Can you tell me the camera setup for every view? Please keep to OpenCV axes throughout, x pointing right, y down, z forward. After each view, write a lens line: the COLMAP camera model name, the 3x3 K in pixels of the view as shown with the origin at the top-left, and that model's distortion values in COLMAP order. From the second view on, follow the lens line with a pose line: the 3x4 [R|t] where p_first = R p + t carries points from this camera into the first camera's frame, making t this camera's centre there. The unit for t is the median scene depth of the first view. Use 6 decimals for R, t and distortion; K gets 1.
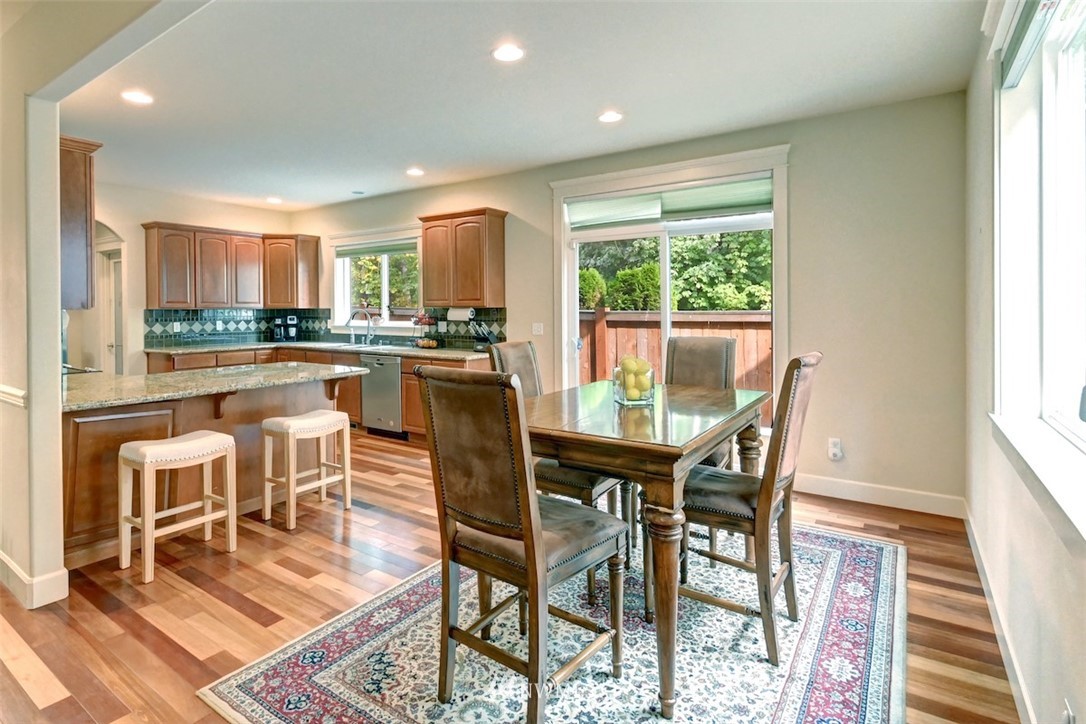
lens RADIAL K [[545.9, 0, 506.1], [0, 545.9, 334.2], [0, 0, 1]] dist [-0.003631, -0.000408]
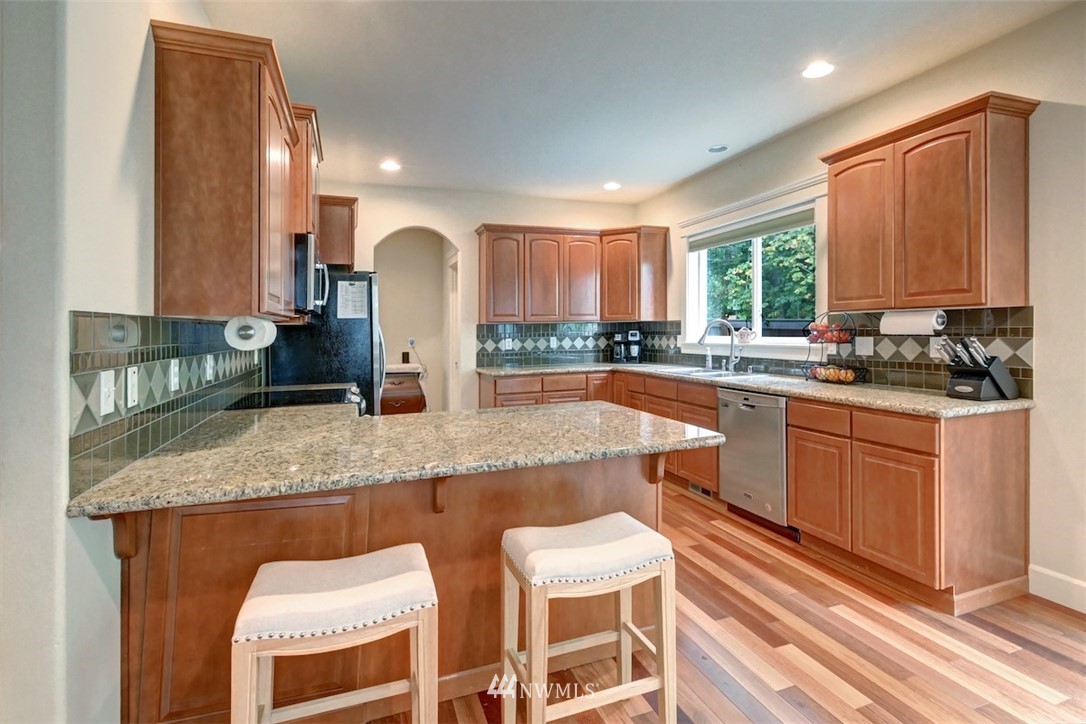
lens RADIAL K [[504.7, 0, 551.5], [0, 504.7, 347.5], [0, 0, 1]] dist [-0.003110, -0.000374]
pose [[0.826291, 0.008979, -0.563172, -0.089315], [-0.012832, 0.999914, -0.002884, -0.006241], [0.563097, 0.009610, 0.826335, 0.377231]]
